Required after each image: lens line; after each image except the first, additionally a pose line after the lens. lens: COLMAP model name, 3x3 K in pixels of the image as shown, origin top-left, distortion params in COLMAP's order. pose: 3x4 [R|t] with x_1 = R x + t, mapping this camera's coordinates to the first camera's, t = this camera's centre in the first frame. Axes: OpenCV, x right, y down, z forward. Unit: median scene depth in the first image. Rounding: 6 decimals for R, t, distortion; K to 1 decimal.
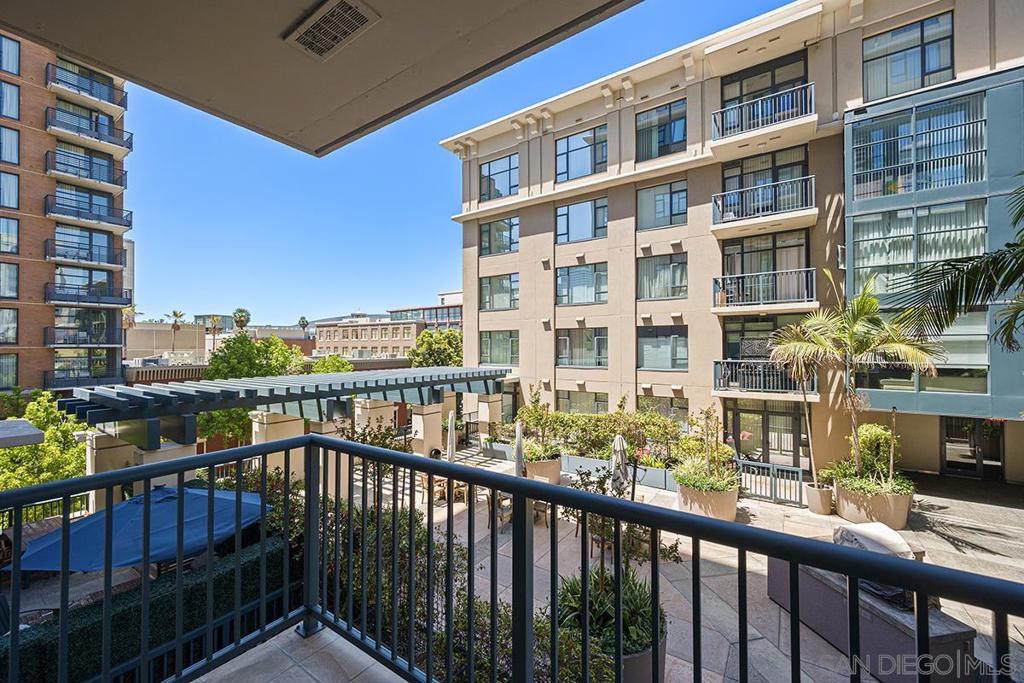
lens RADIAL K [[409.8, 0, 506.1], [0, 409.8, 343.9], [0, 0, 1]] dist [-0.001489, -0.000054]
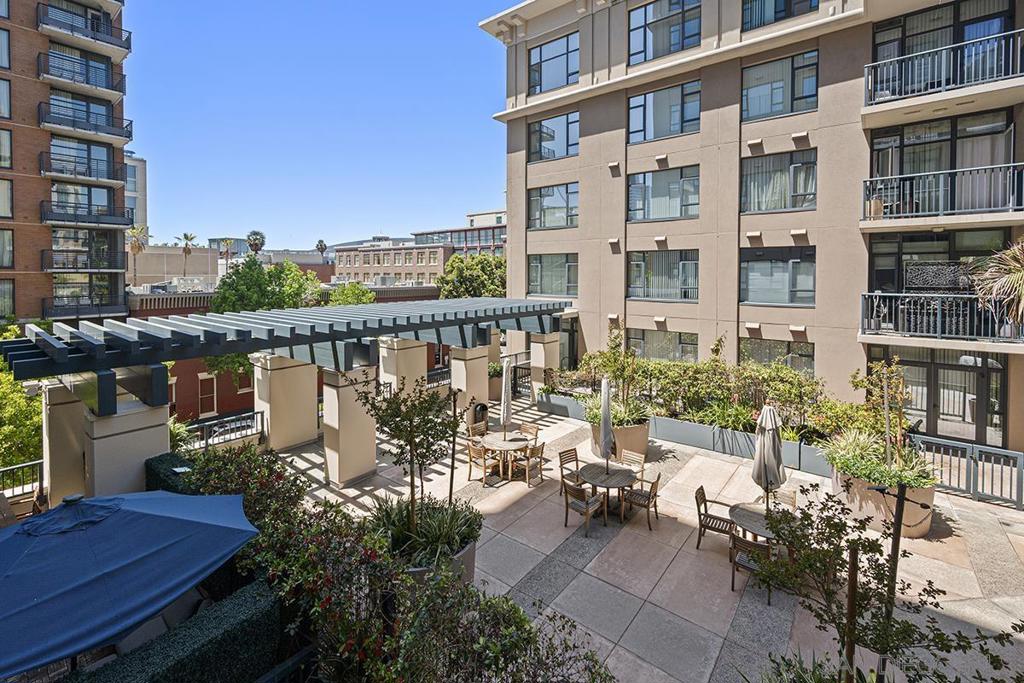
lens RADIAL K [[439.0, 0, 512.3], [0, 439.0, 281.4], [0, 0, 1]] dist [-0.001788, -0.000096]
pose [[0.998602, 0.005057, -0.052611, -0.056917], [-0.003754, 0.999684, 0.024846, 0.001197], [0.052720, -0.024614, 0.998306, 0.139243]]
